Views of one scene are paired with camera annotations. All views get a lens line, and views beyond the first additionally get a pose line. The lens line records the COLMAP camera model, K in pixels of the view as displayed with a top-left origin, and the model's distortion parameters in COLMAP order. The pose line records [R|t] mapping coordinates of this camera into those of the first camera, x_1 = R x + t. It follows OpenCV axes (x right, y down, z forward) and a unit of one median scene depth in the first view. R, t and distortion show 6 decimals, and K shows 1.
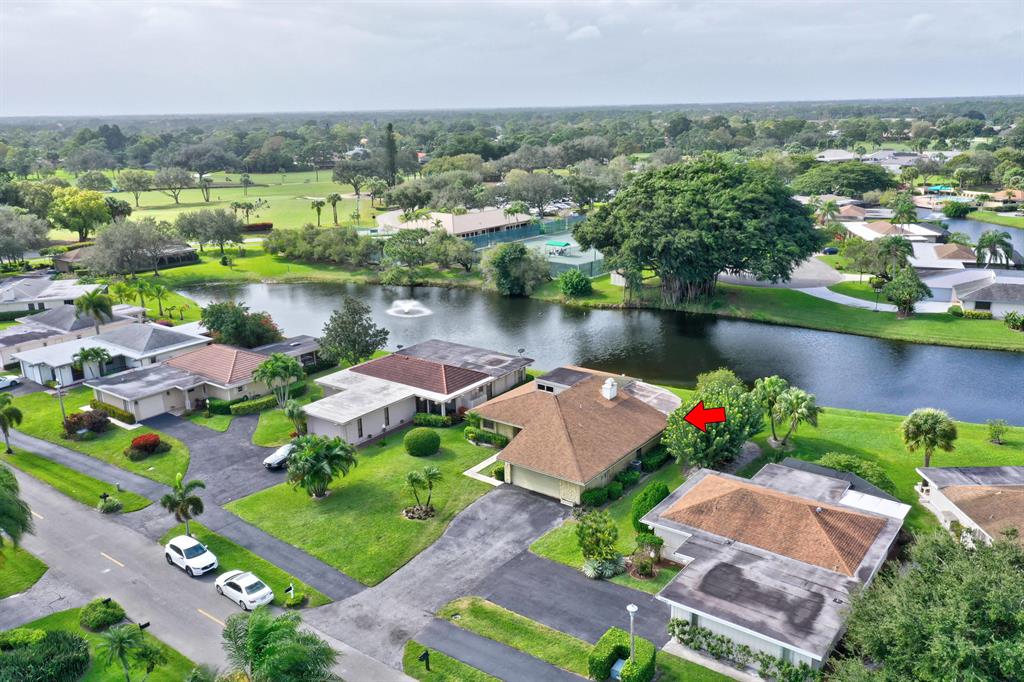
lens RADIAL K [[813.6, 0, 512.0], [0, 813.6, 341.0], [0, 0, 1]] dist [0.015657, -0.005018]
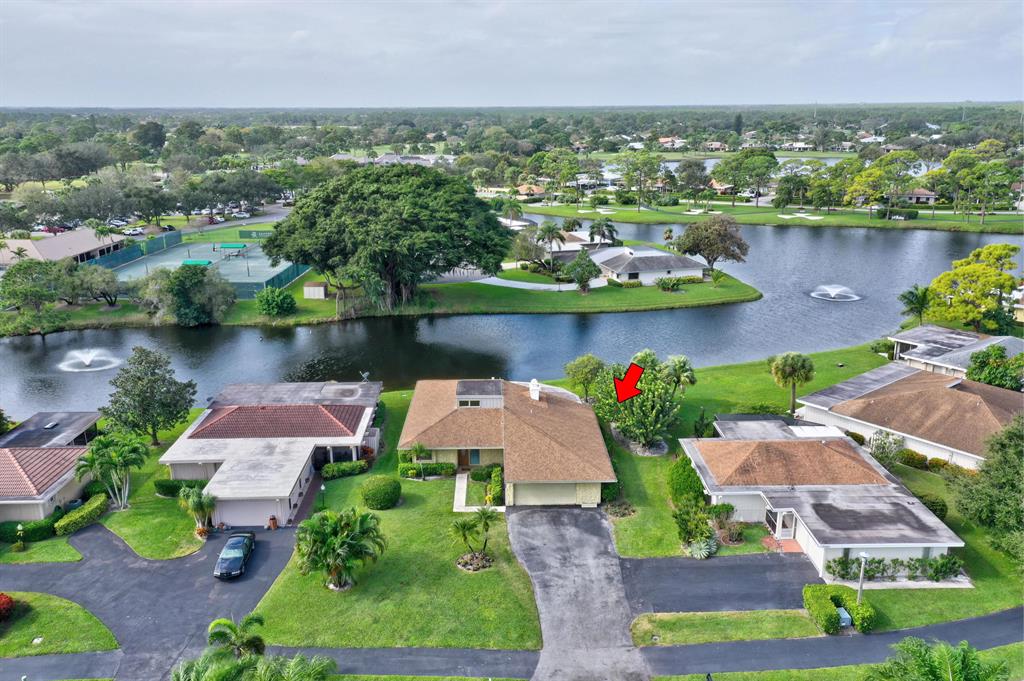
lens RADIAL K [[813.6, 0, 512.0], [0, 813.6, 340.5], [0, 0, 1]] dist [0.015657, -0.005018]
pose [[0.780806, -0.154707, 0.605316, -0.440210], [0.159827, 0.986079, 0.045860, -0.045305], [-0.603985, 0.060938, 0.794663, 0.198871]]
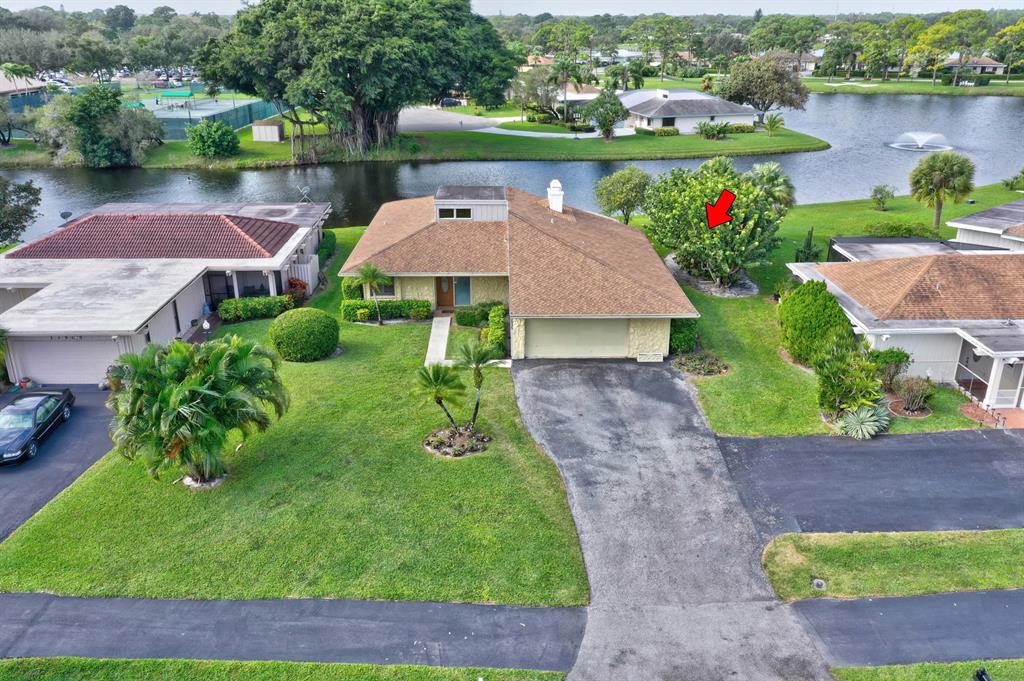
lens RADIAL K [[813.6, 0, 512.0], [0, 813.6, 340.5], [0, 0, 1]] dist [0.015657, -0.005018]
pose [[0.781943, -0.205993, 0.588329, -0.276673], [0.153891, 0.978399, 0.138034, 0.067402], [-0.604055, -0.017396, 0.796753, 0.449905]]
